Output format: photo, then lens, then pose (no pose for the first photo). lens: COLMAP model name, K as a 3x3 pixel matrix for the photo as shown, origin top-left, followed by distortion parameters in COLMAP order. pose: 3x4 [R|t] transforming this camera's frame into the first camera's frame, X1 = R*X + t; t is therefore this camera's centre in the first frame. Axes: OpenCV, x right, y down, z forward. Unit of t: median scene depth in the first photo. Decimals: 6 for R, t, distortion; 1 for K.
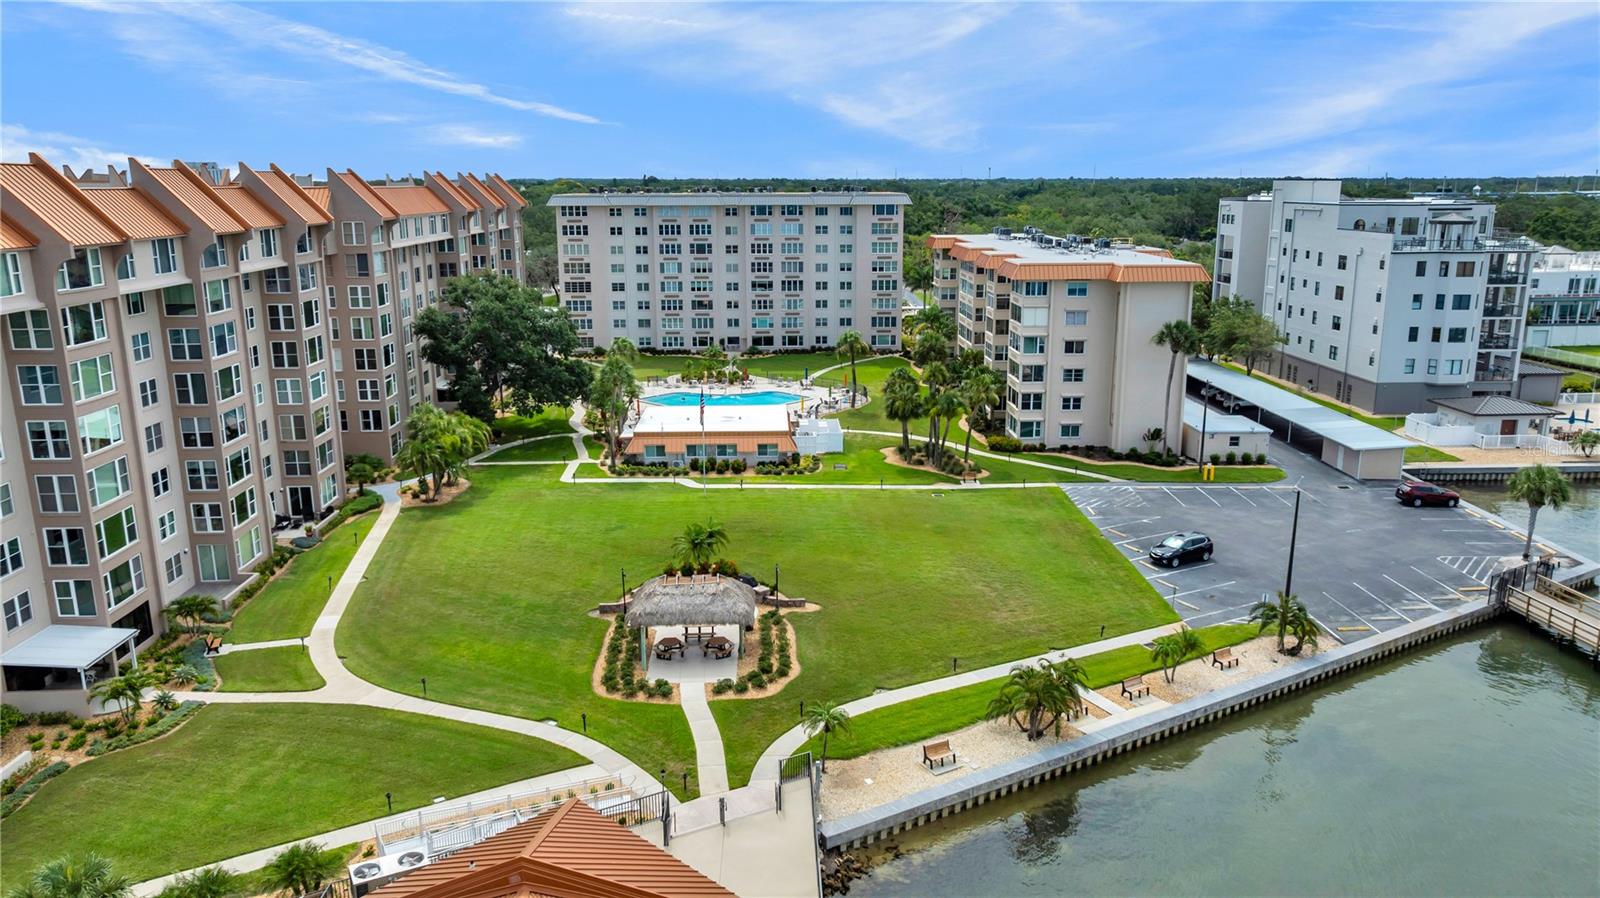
lens RADIAL K [[1121.1, 0, 806.7], [0, 1121.1, 448.0], [0, 0, 1]] dist [-0.013471, -0.005737]
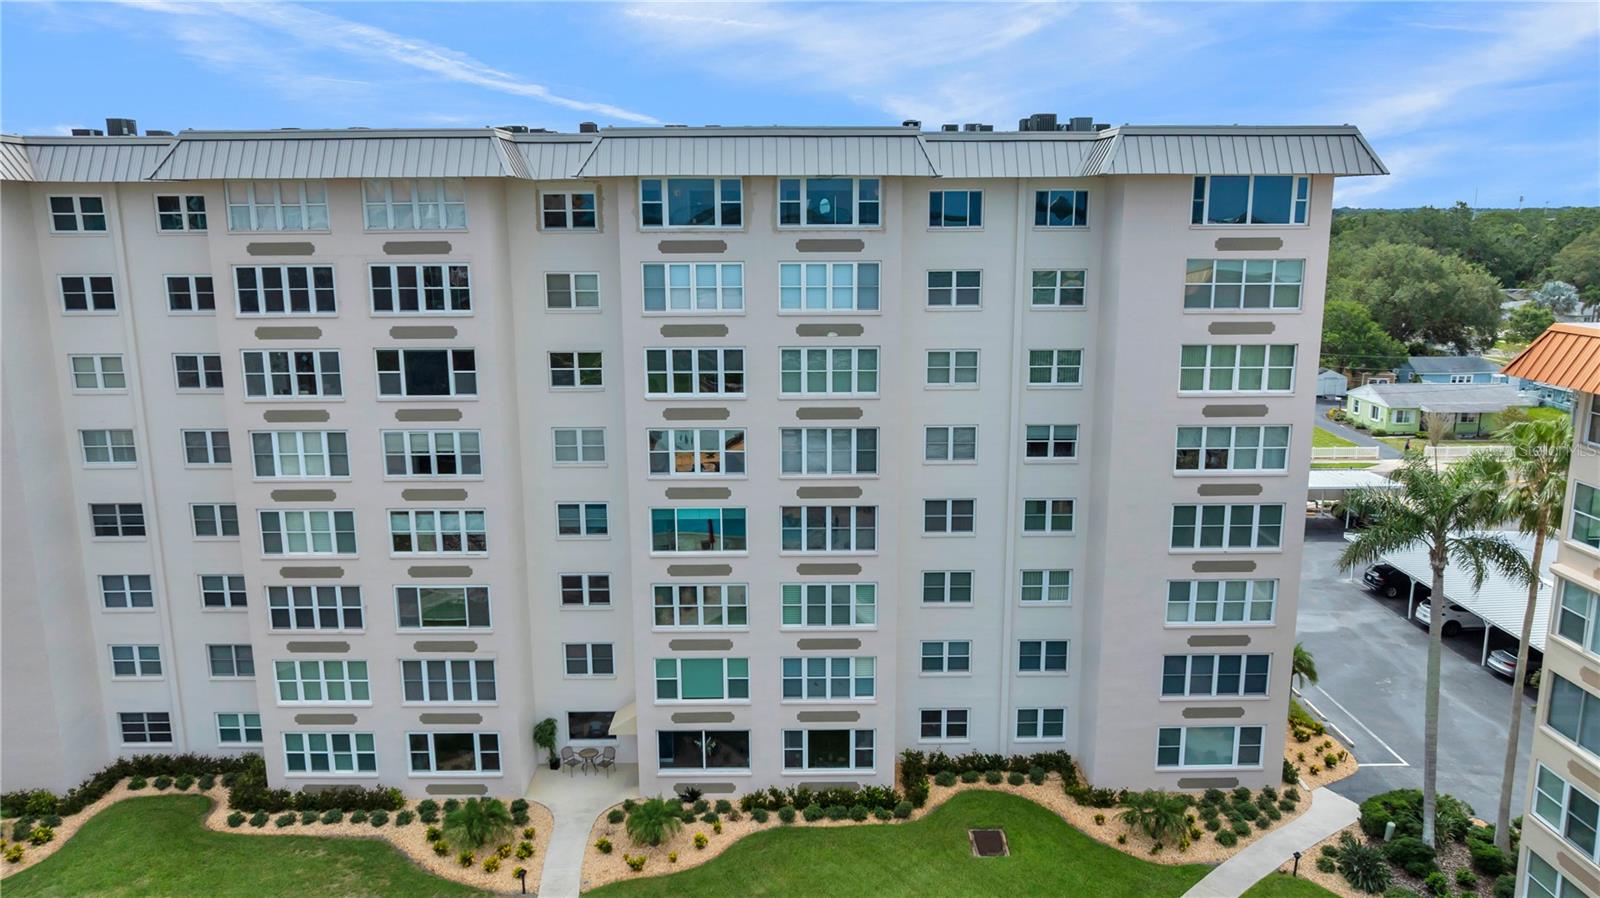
lens RADIAL K [[1121.1, 0, 806.7], [0, 1121.1, 448.0], [0, 0, 1]] dist [-0.013471, -0.005737]
pose [[0.999886, 0.002617, -0.014899, -0.014141], [-0.002805, 0.999916, -0.012633, -0.159309], [0.014865, 0.012673, 0.999809, 0.772355]]
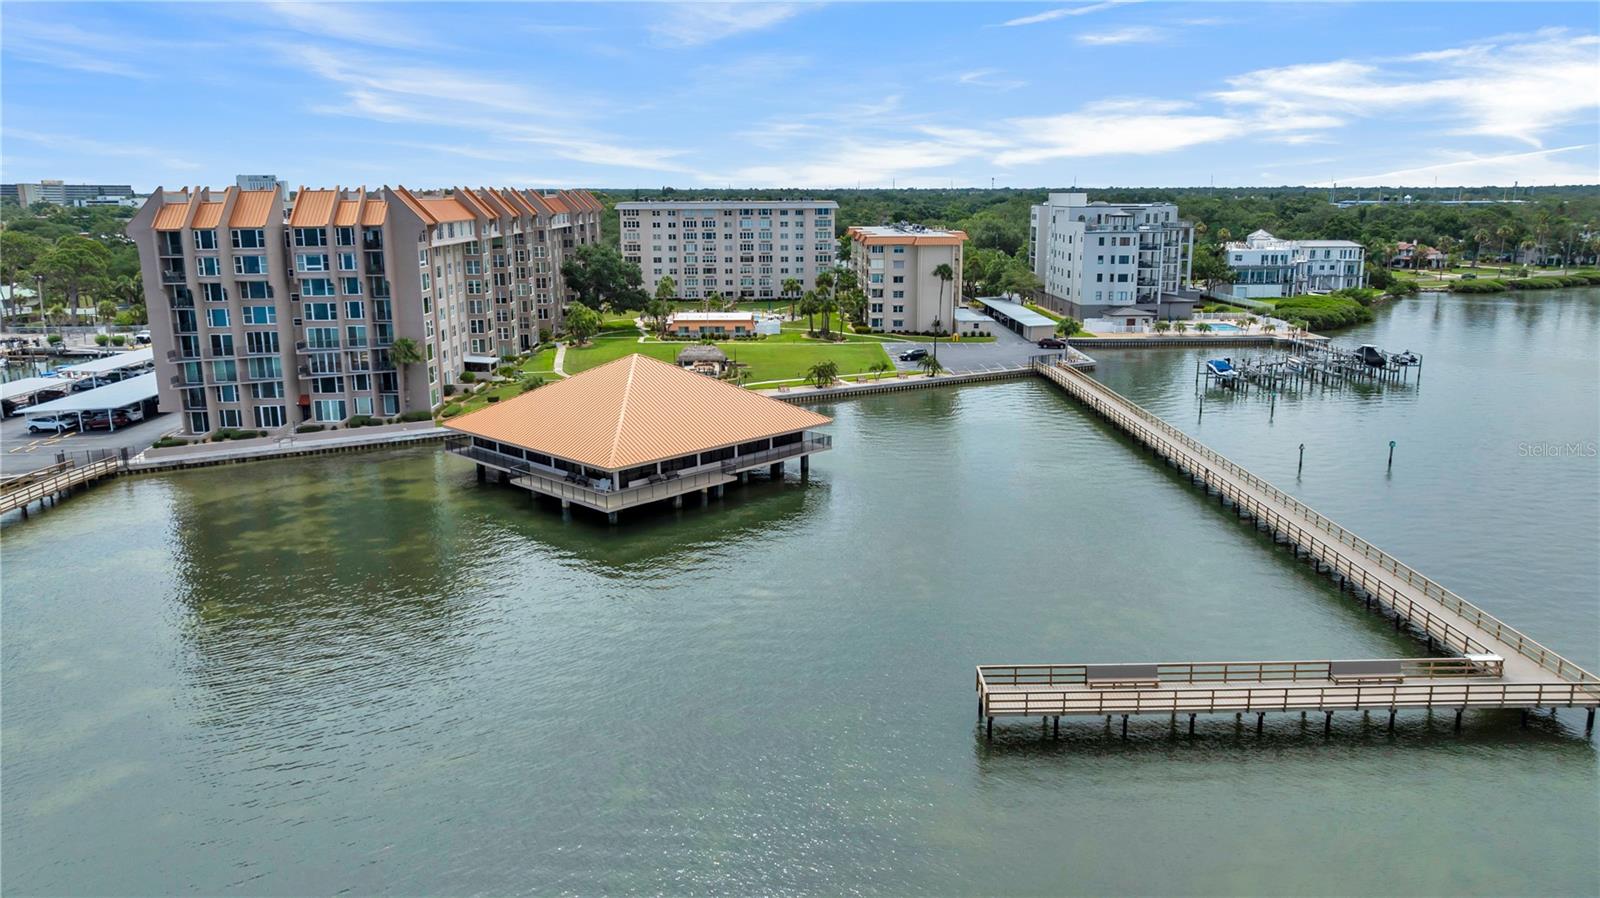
lens RADIAL K [[1121.1, 0, 806.7], [0, 1121.1, 448.0], [0, 0, 1]] dist [-0.013471, -0.005737]
pose [[0.999920, 0.001267, -0.012577, 0.066774], [-0.001369, 0.999966, -0.008153, 0.140174], [0.012566, 0.008169, 0.999888, -0.606983]]
